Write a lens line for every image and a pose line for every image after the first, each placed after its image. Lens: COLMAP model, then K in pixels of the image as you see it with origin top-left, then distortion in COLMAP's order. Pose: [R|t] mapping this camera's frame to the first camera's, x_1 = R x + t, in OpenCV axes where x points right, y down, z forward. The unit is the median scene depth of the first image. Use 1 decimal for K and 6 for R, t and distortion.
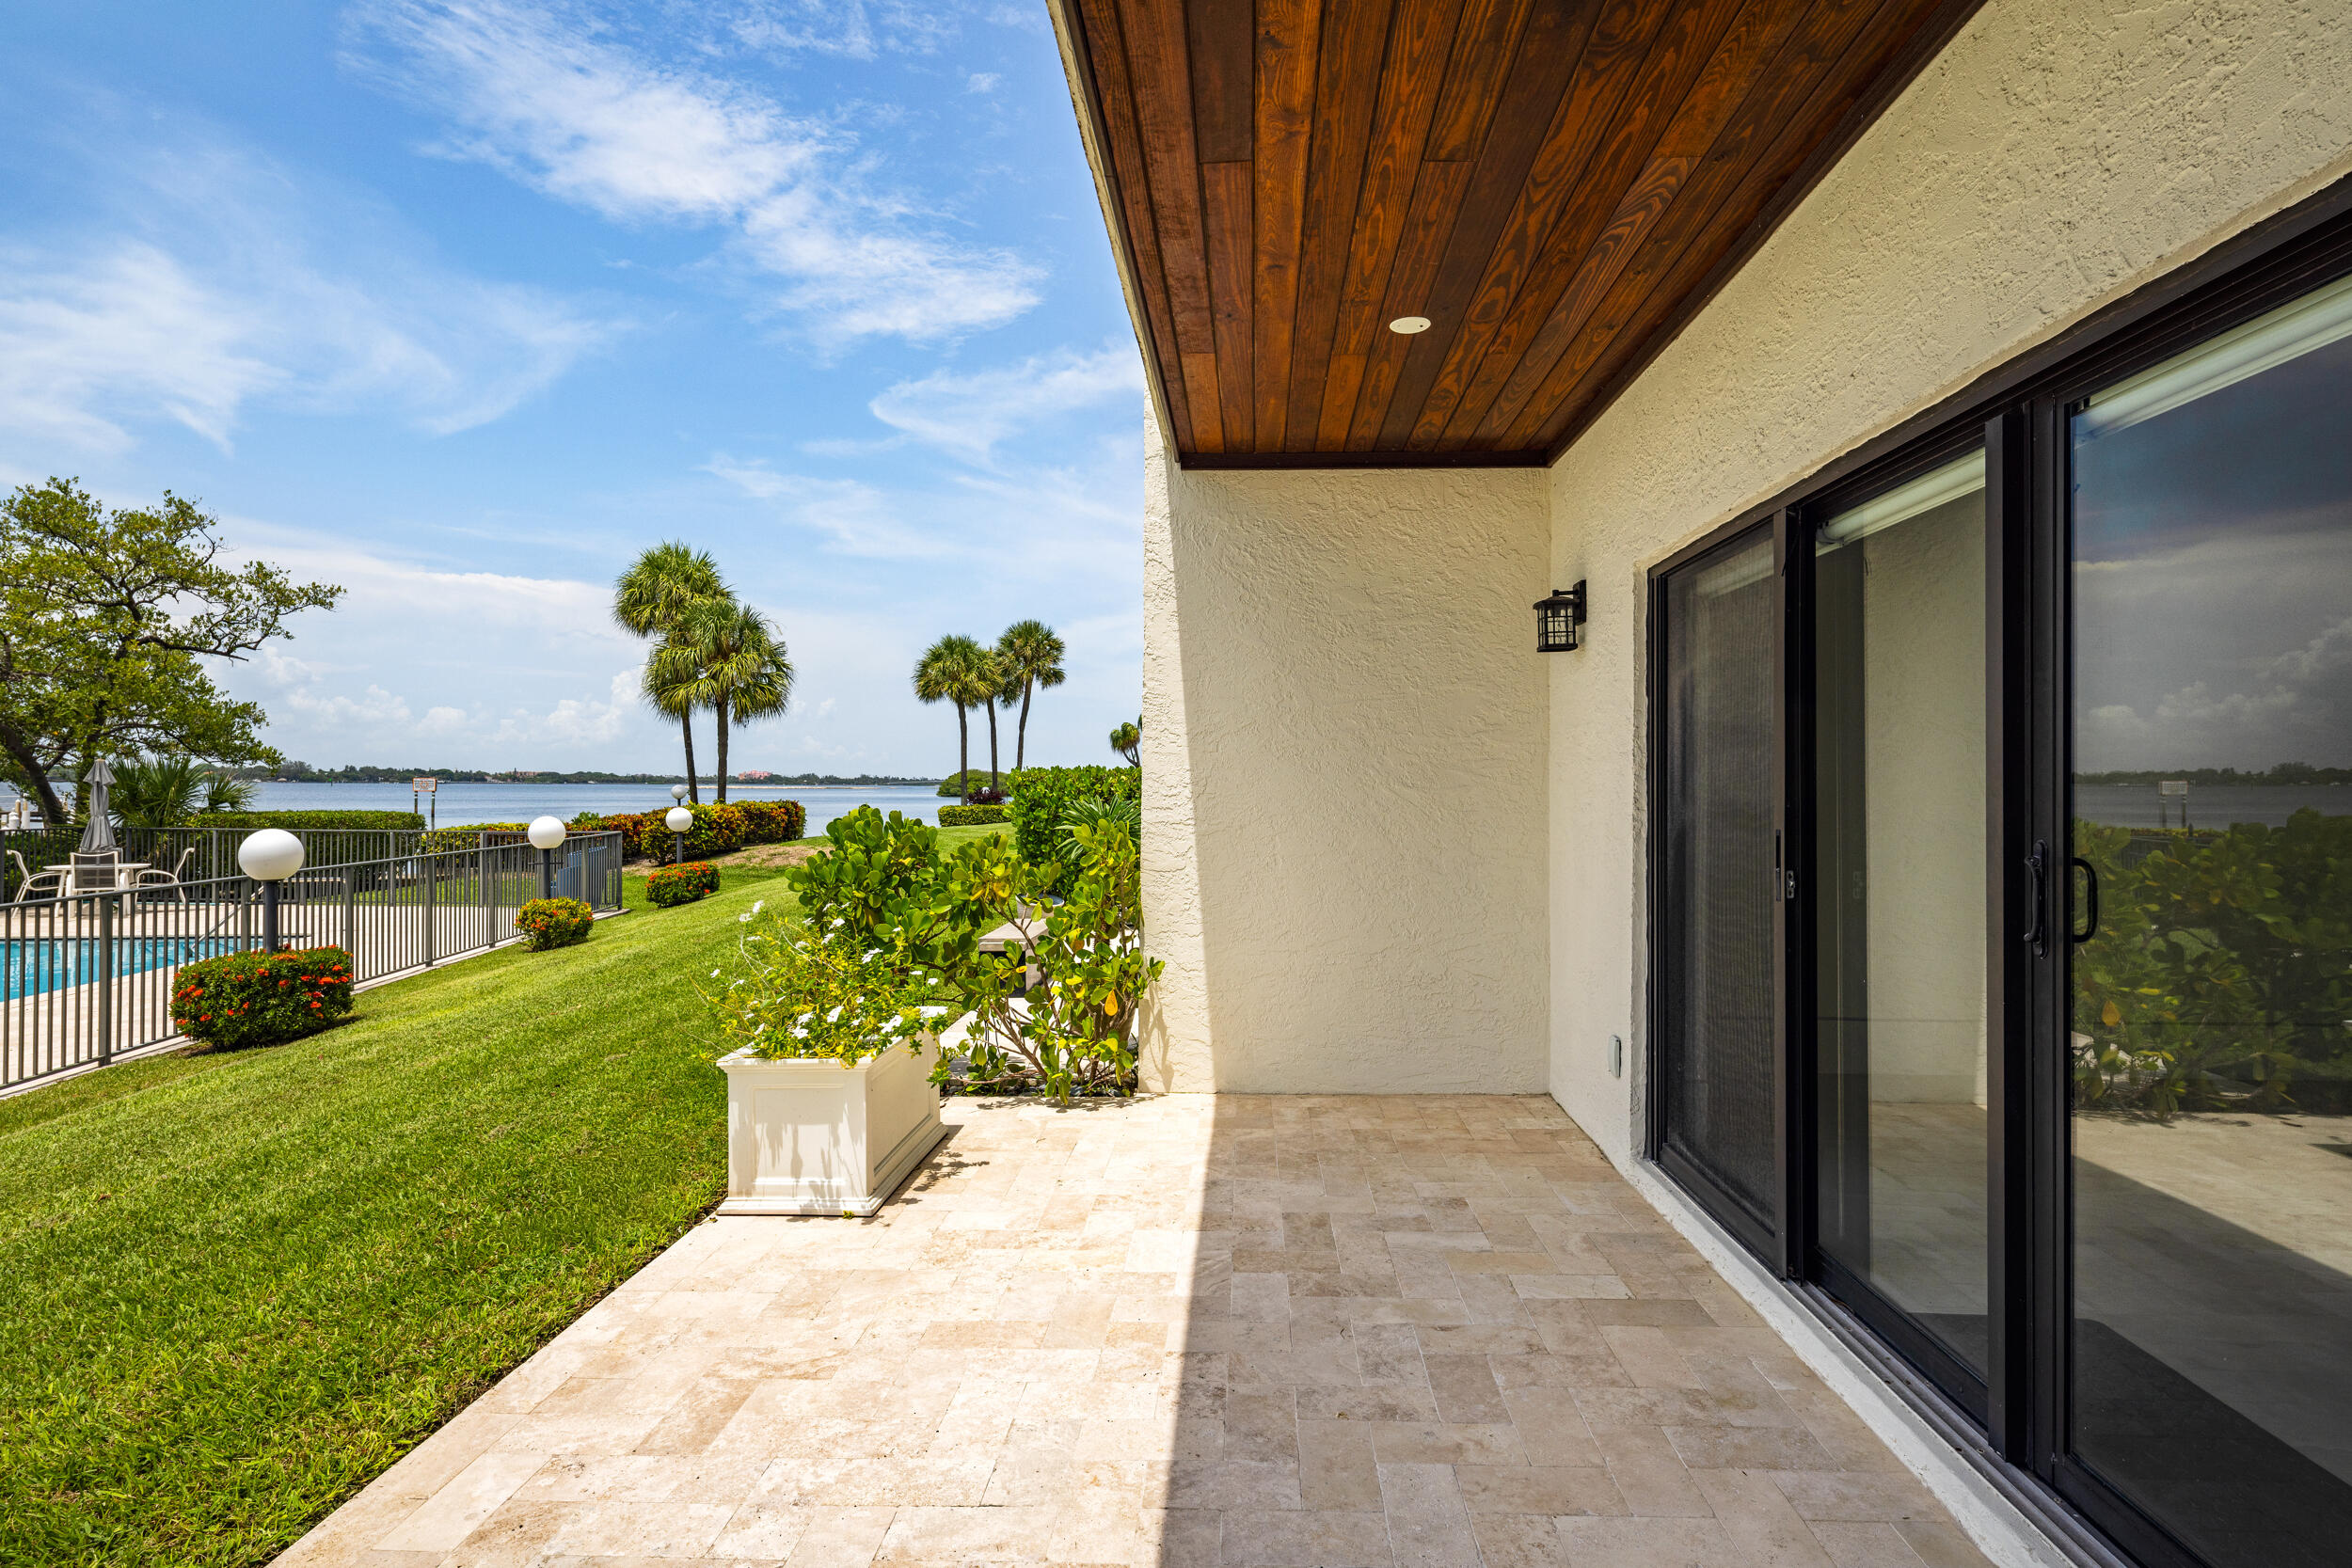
lens RADIAL K [[1129.9, 0, 1176.0], [0, 1129.9, 784.0], [0, 0, 1]] dist [0.003101, -0.005160]
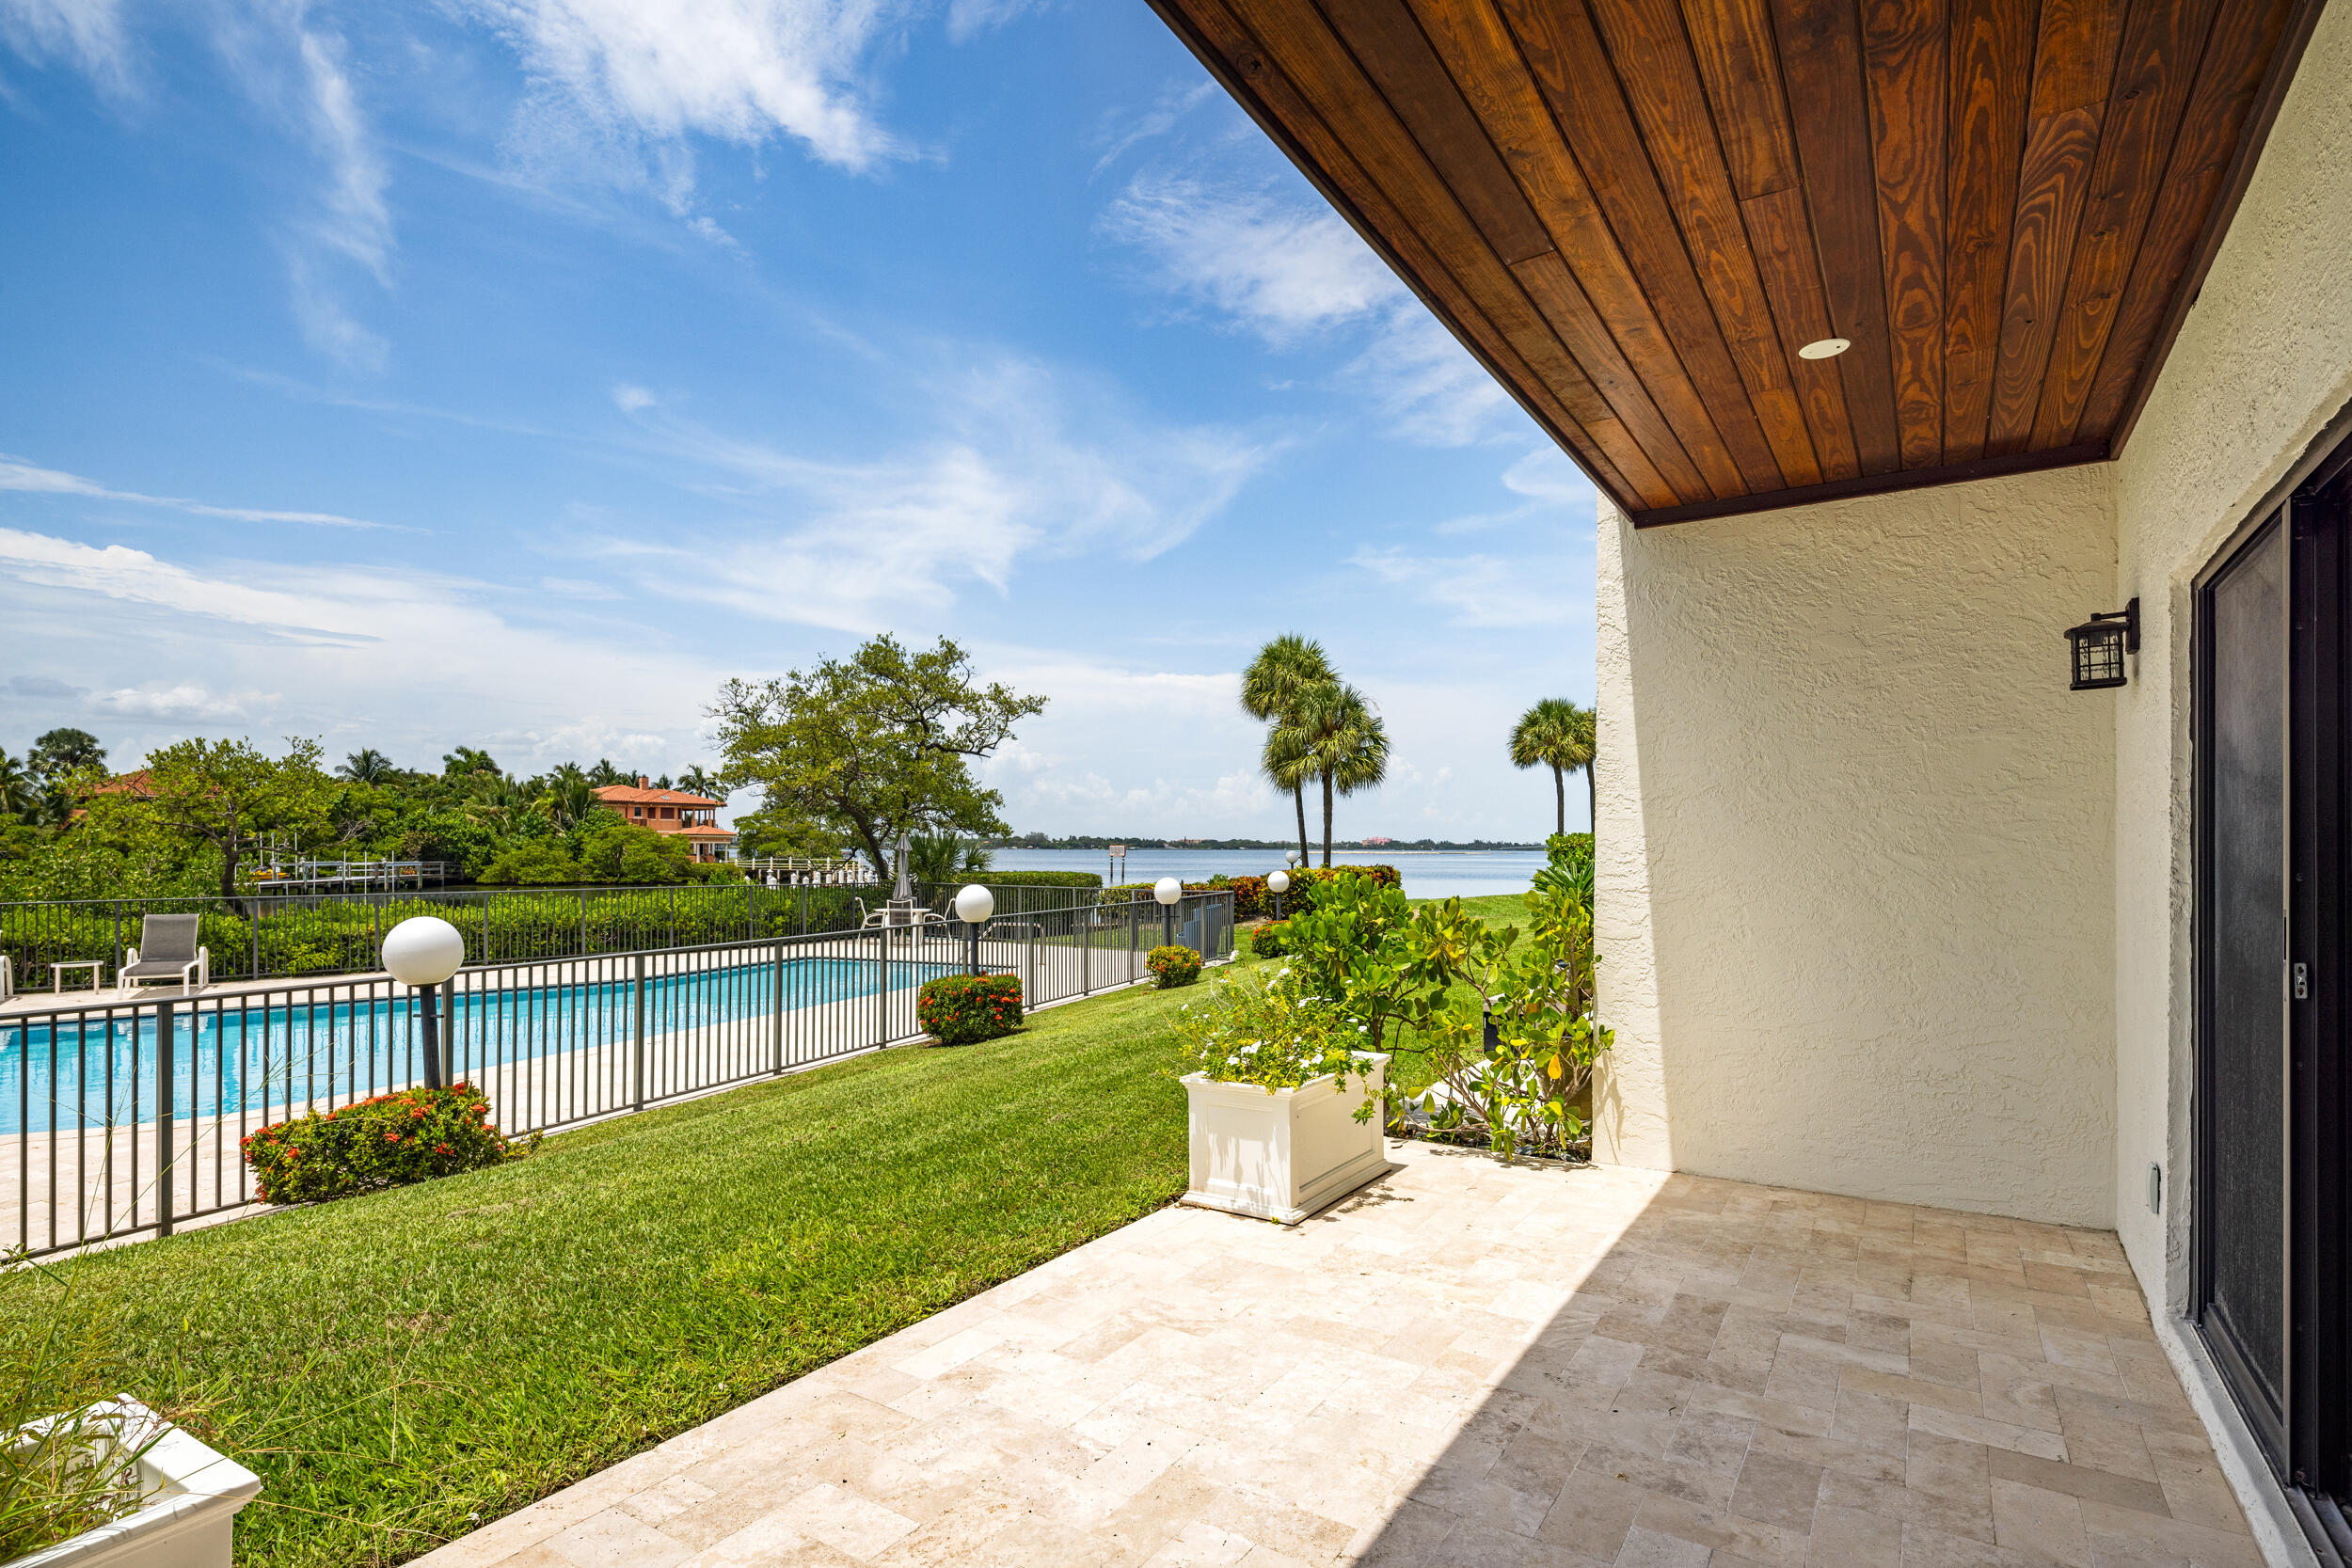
lens RADIAL K [[1109.0, 0, 1176.6], [0, 1109.0, 852.1], [0, 0, 1]] dist [-0.002155, -0.000939]
pose [[0.859385, -0.001654, -0.511326, 0.159802], [0.003144, 0.999993, 0.002049, -0.002167], [0.511319, -0.003369, 0.859384, -0.028067]]
